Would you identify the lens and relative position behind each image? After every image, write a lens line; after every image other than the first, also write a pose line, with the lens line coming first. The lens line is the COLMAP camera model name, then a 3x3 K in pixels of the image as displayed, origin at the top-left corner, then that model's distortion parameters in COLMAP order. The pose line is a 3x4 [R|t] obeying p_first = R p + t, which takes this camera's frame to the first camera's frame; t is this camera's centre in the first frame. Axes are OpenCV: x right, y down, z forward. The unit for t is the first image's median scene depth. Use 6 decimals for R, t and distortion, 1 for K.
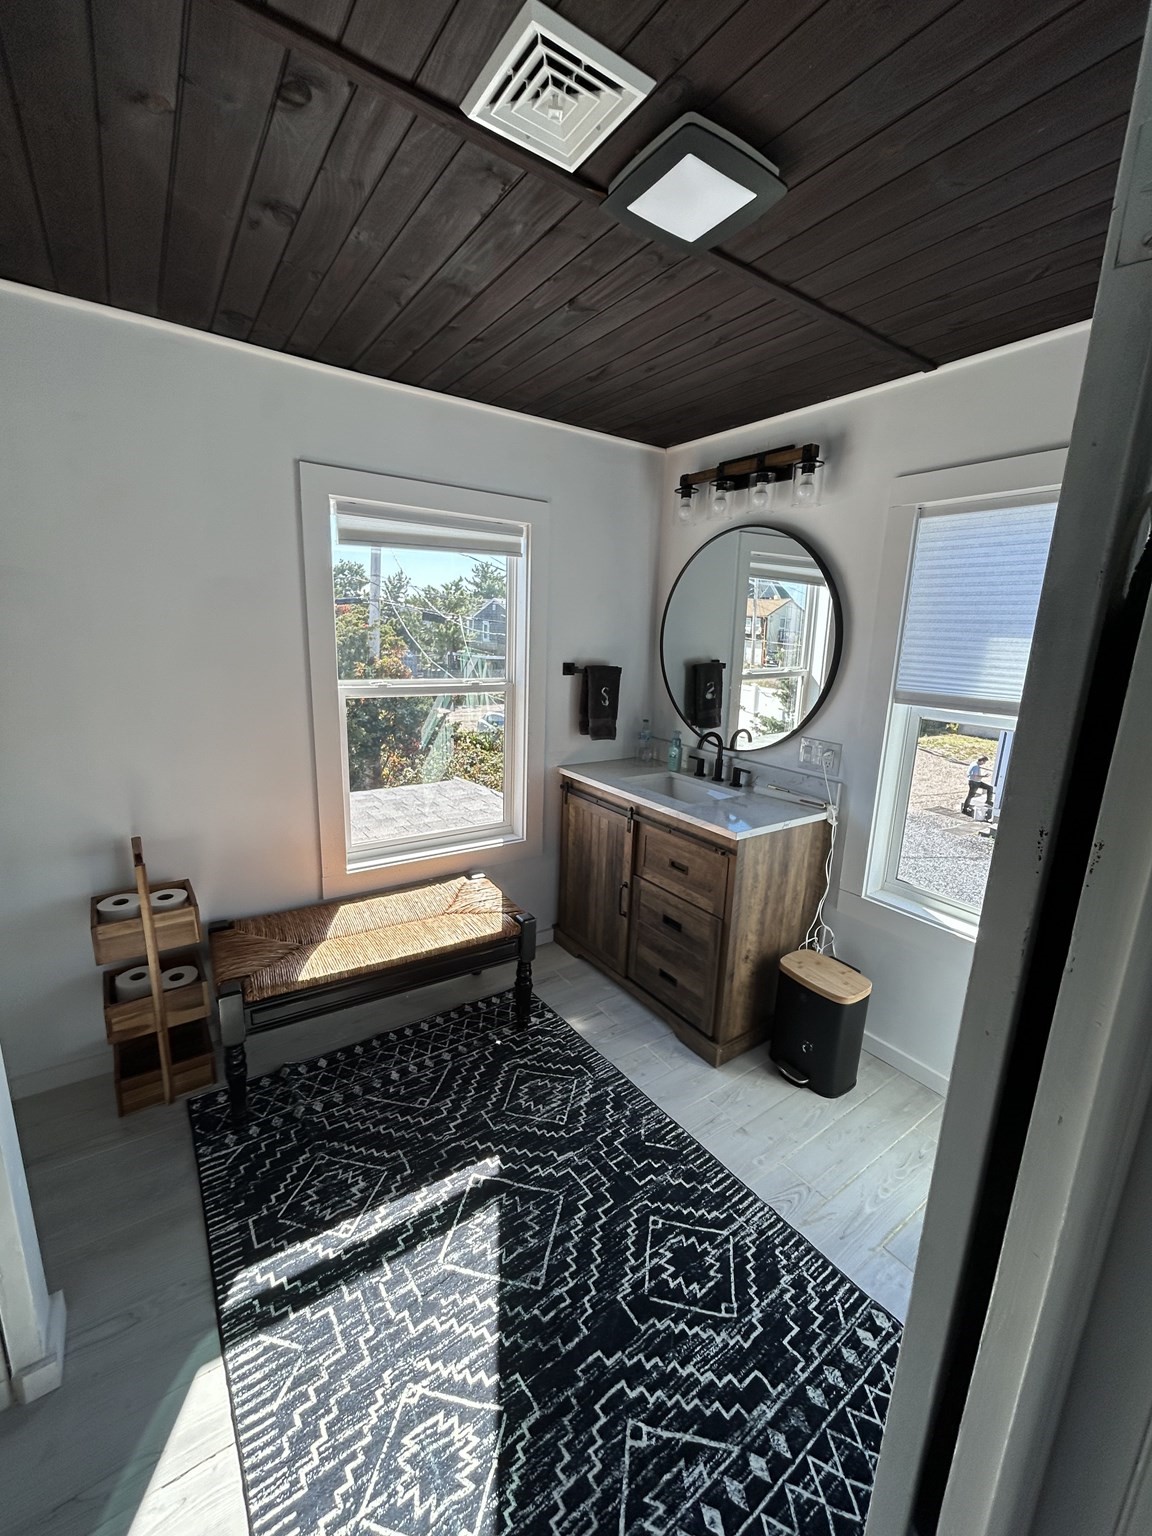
lens RADIAL K [[621.7, 0, 579.6], [0, 621.7, 767.1], [0, 0, 1]] dist [-0.003977, -0.000347]
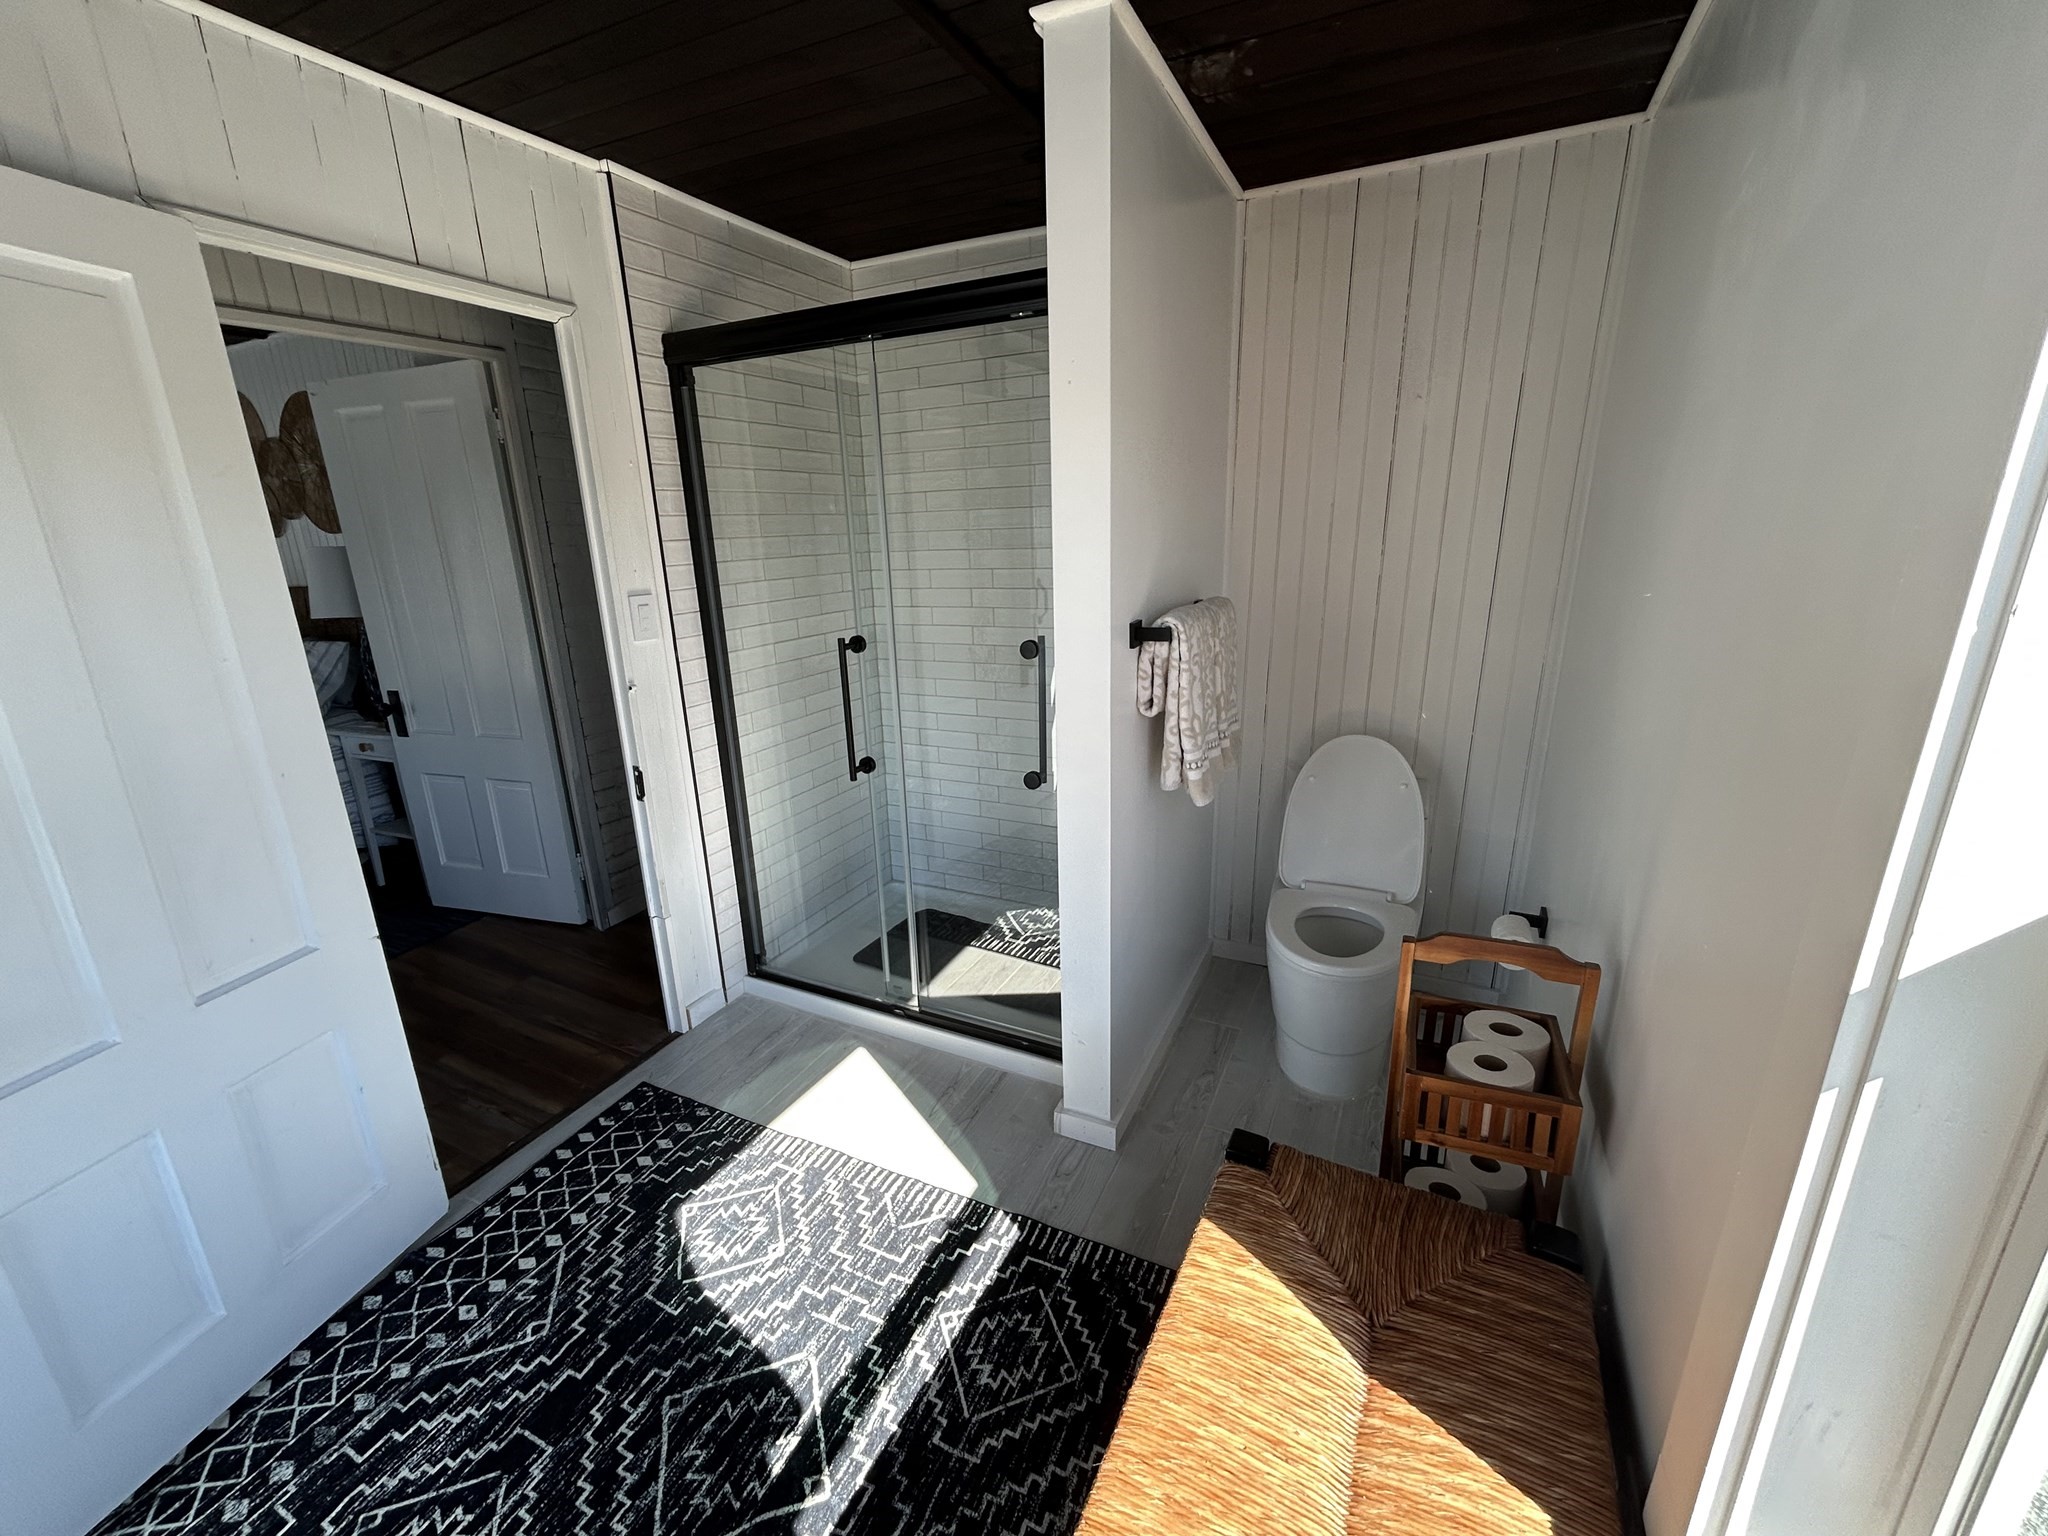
lens RADIAL K [[828.9, 0, 1030.3], [0, 828.9, 772.4], [0, 0, 1]] dist [-0.003977, -0.000347]
pose [[-0.871792, 0.120077, -0.474932, -0.062344], [-0.118545, 0.888969, 0.442360, -0.338815], [0.475317, 0.441946, -0.760761, 1.616726]]
